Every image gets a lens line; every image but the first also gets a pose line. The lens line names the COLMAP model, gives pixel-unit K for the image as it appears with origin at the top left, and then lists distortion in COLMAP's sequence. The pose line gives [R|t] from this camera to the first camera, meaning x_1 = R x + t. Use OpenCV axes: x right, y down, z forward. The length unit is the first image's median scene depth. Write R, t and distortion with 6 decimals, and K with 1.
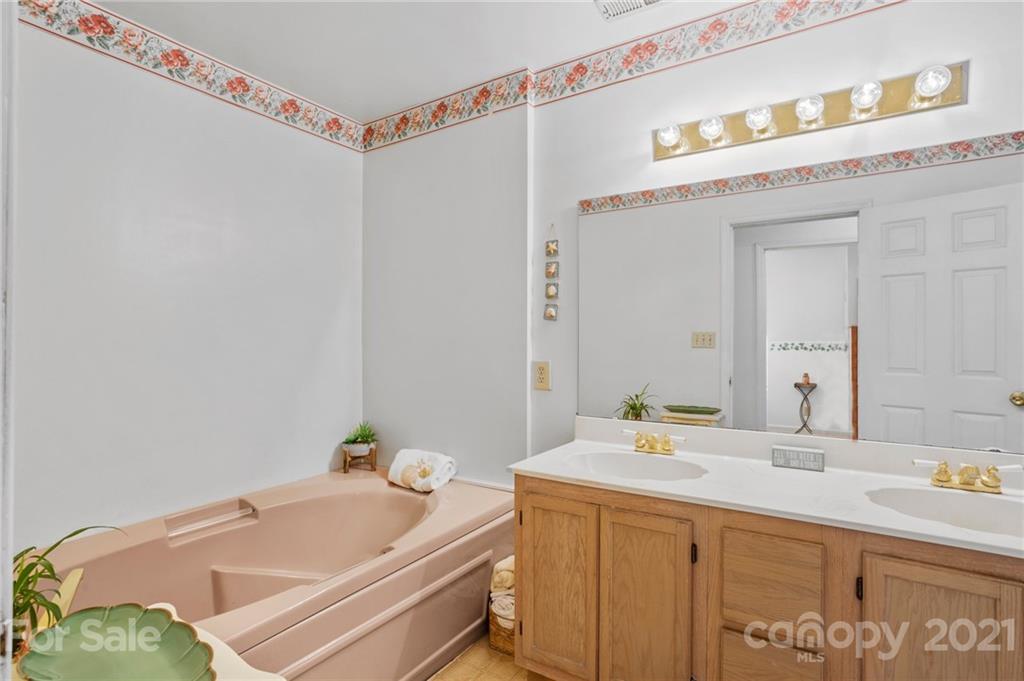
lens RADIAL K [[508.6, 0, 512.4], [0, 508.6, 352.5], [0, 0, 1]] dist [-0.043871, 0.020289]
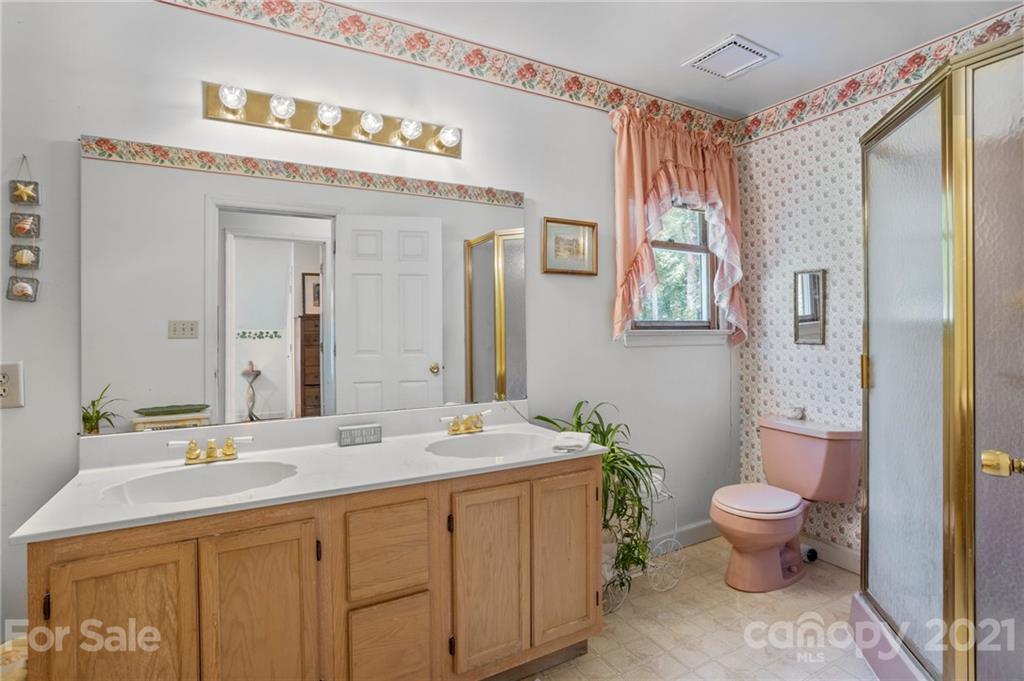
lens RADIAL K [[501.9, 0, 512.0], [0, 501.9, 340.5], [0, 0, 1]] dist [-0.002922, 0.001373]
pose [[0.492448, -0.027765, 0.869899, -0.221737], [0.028514, 0.999469, 0.015759, -0.005822], [-0.869875, 0.017044, 0.492979, 0.154084]]
